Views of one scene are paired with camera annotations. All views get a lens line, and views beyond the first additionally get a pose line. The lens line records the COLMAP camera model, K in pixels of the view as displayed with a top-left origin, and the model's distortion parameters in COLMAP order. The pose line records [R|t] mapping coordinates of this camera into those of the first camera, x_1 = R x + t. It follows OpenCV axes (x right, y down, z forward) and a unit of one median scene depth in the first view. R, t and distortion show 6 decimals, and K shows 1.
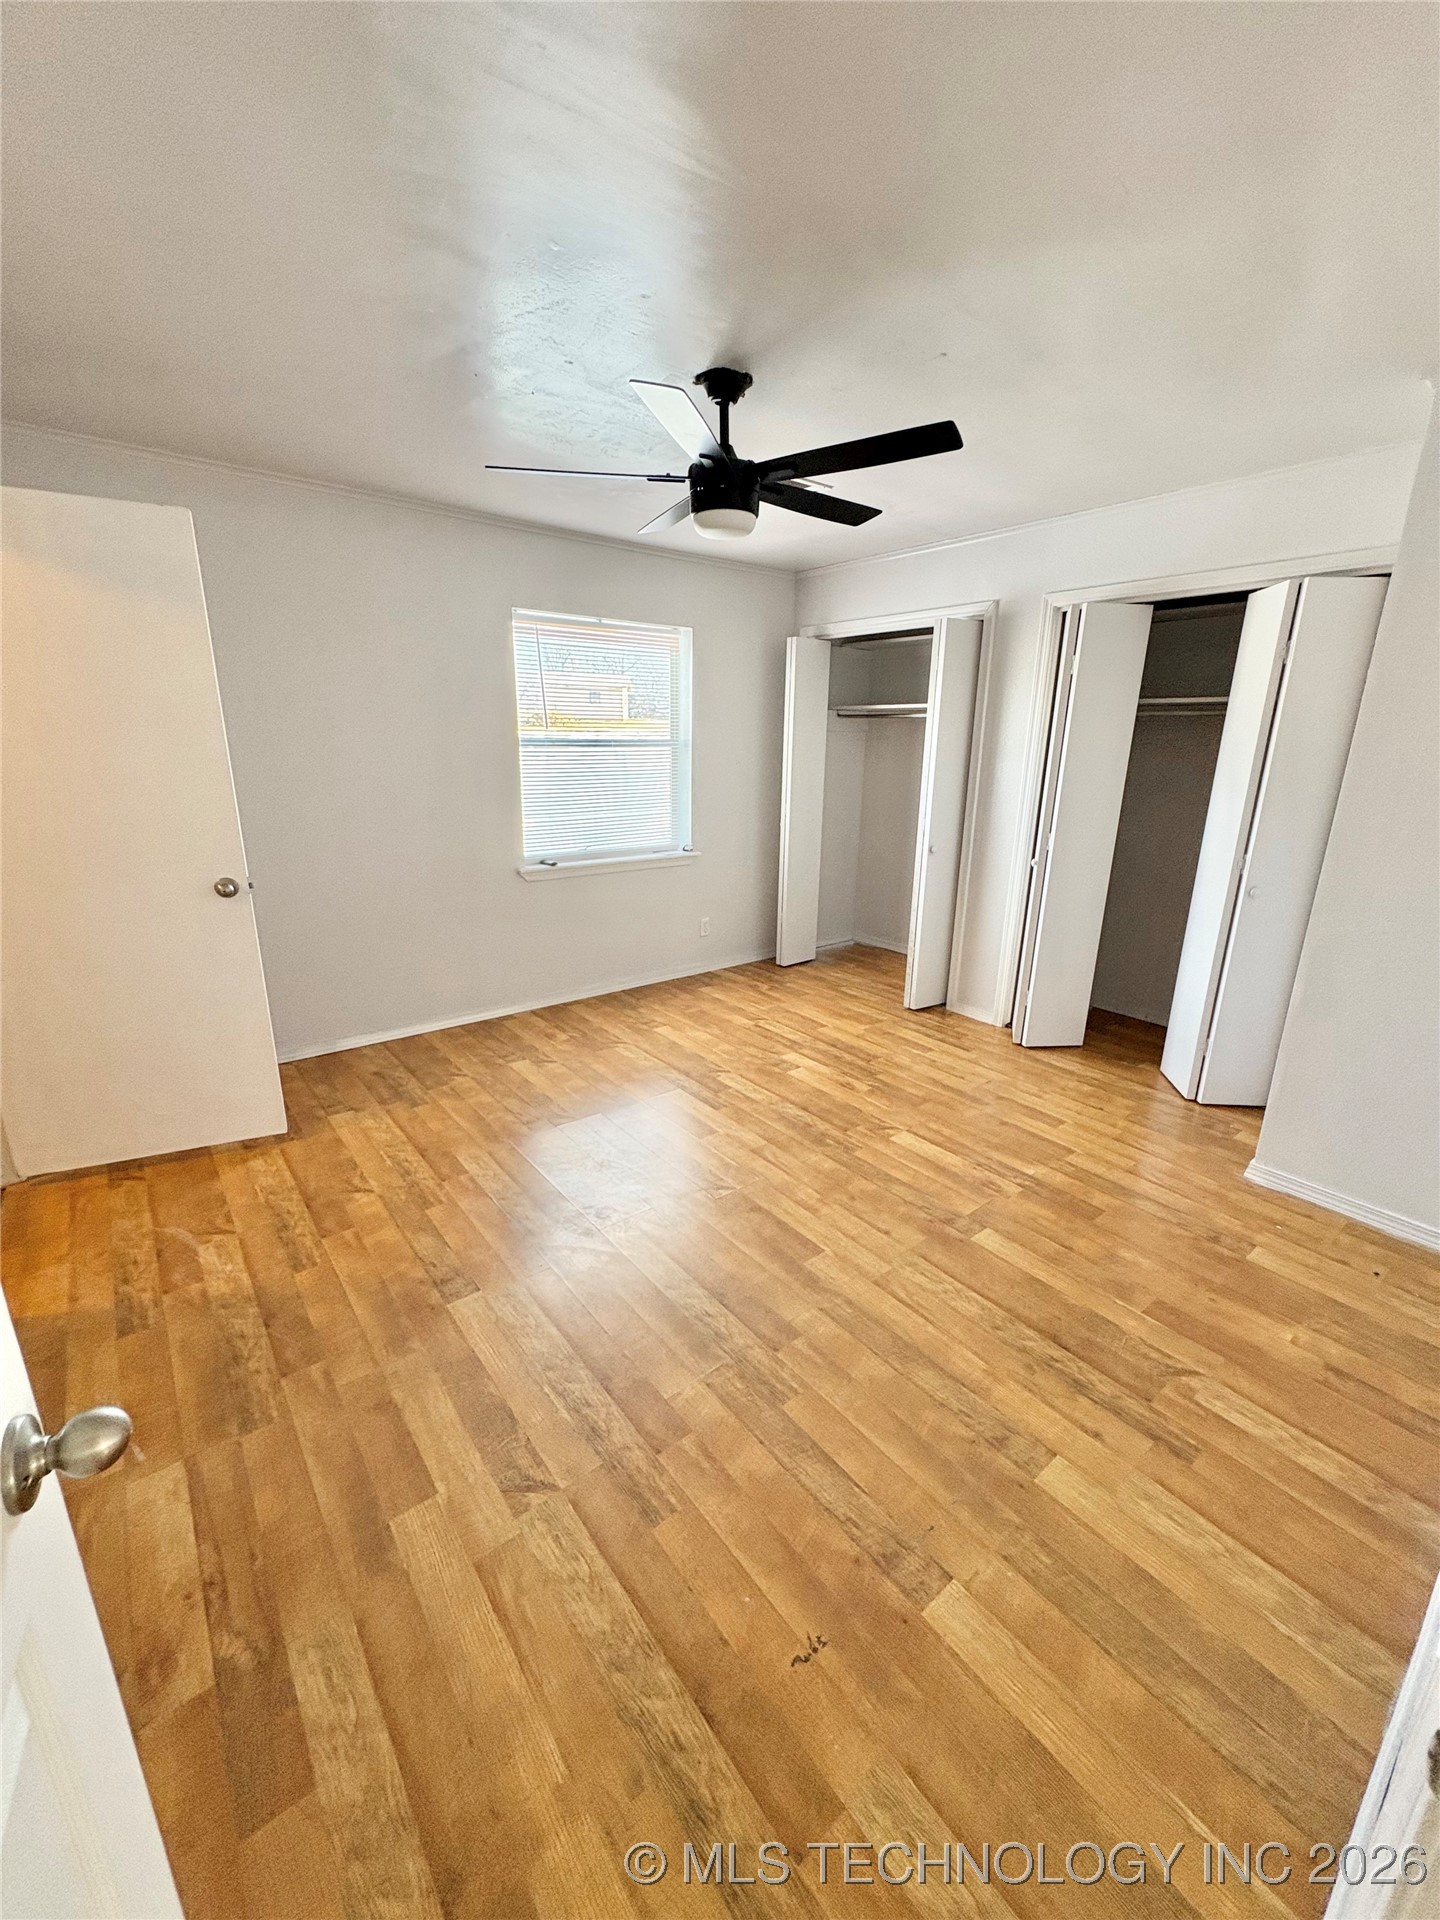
lens RADIAL K [[773.8, 0, 720.0], [0, 773.8, 960.0], [0, 0, 1]] dist [0.009981, -0.004346]
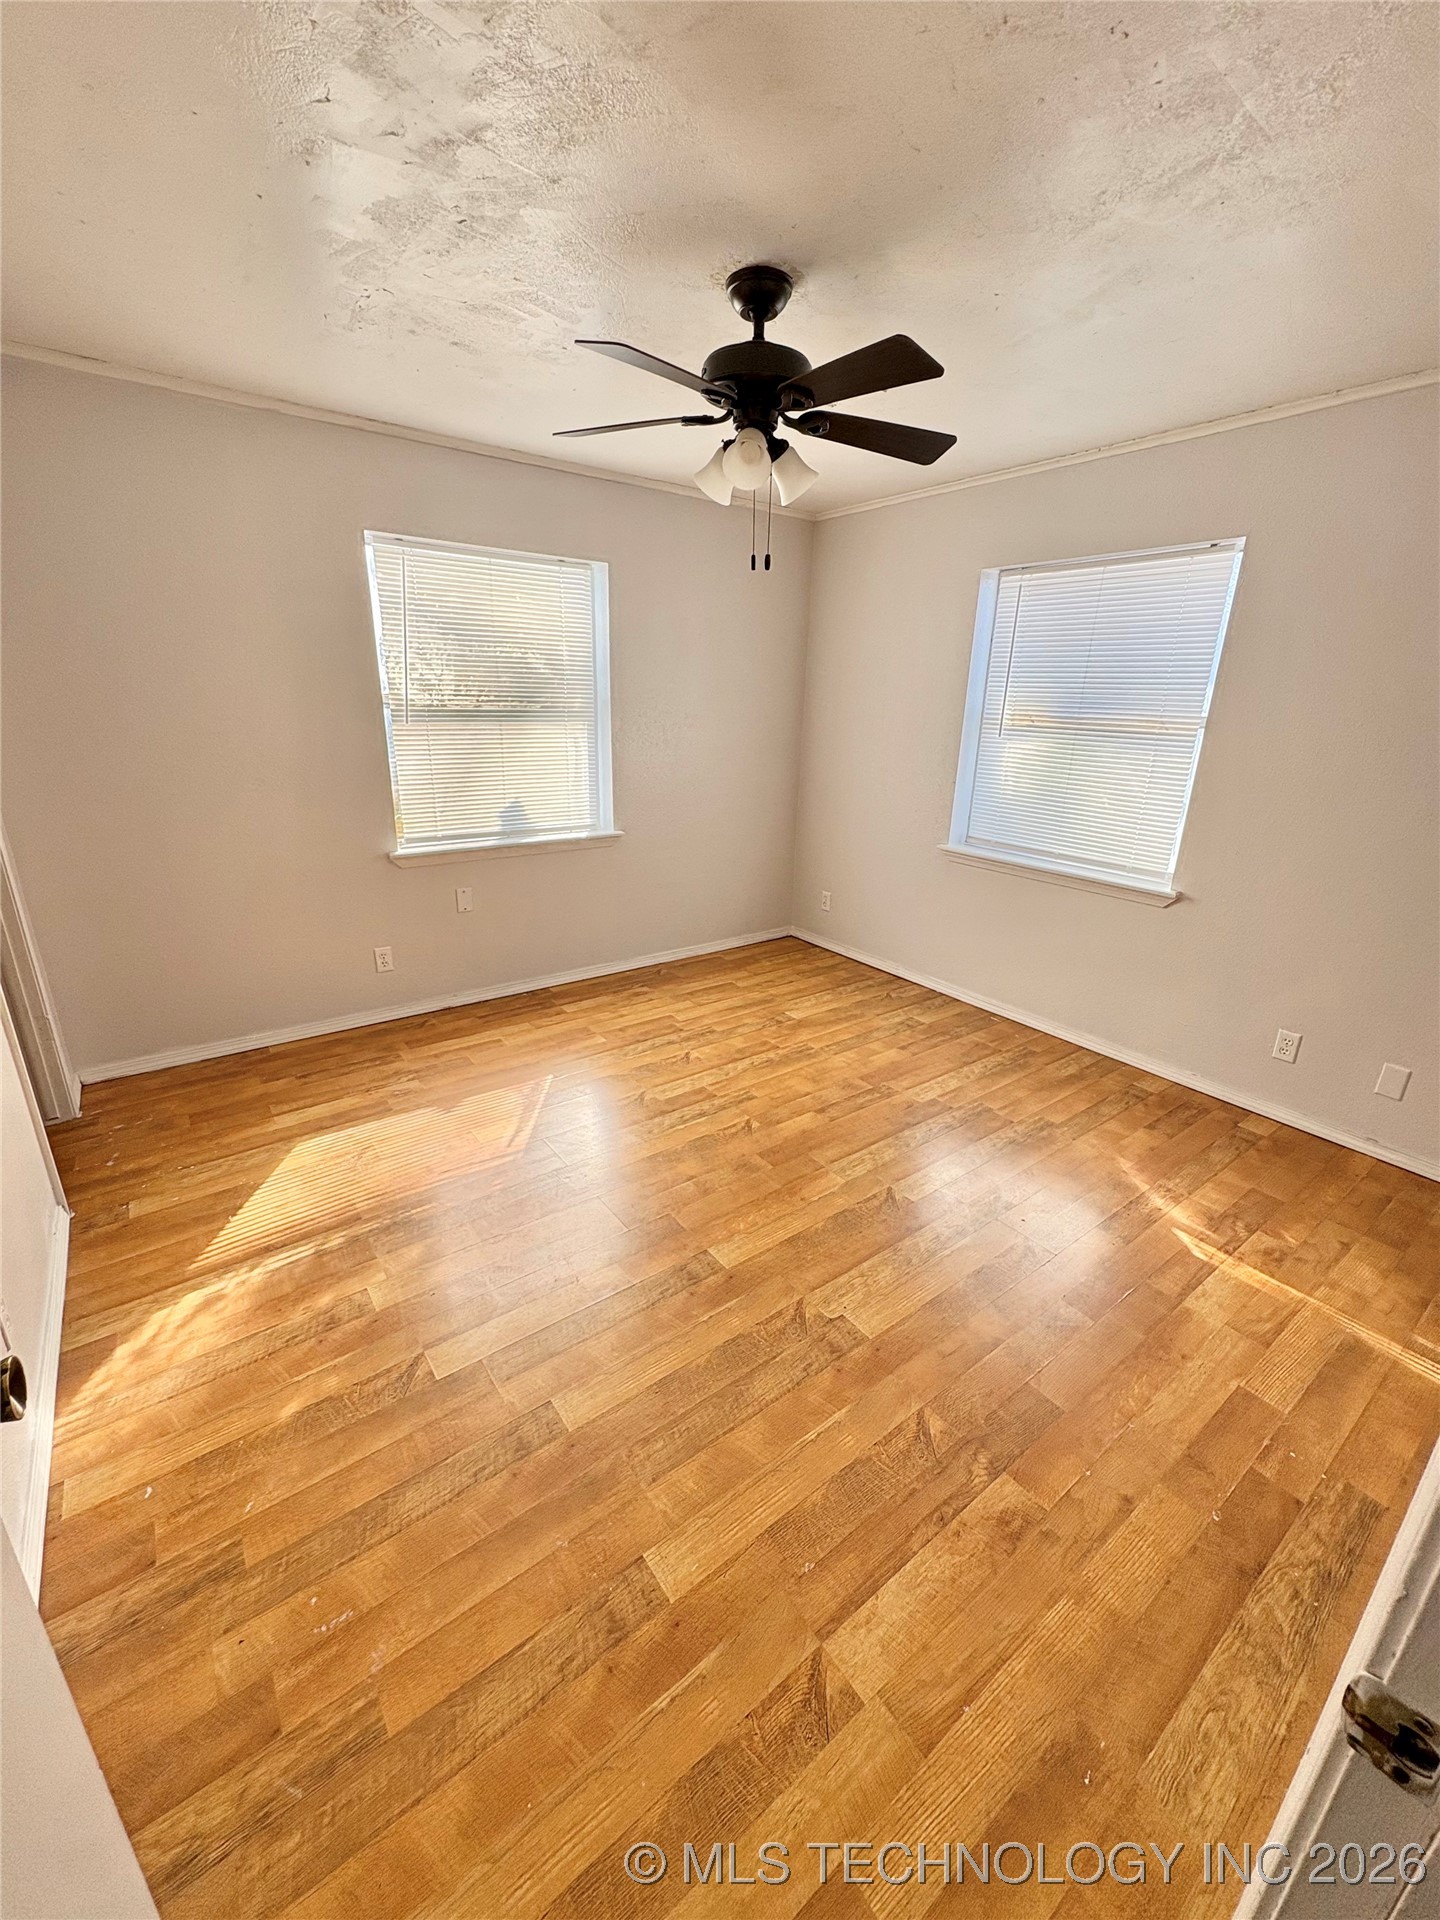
lens RADIAL K [[755.3, 0, 715.3], [0, 755.3, 970.0], [0, 0, 1]] dist [-0.001153, -0.000251]
pose [[0.031919, -0.353845, 0.934759, -0.935376], [0.256160, 0.906895, 0.334550, -0.345546], [-0.966107, 0.228770, 0.119588, 1.133314]]
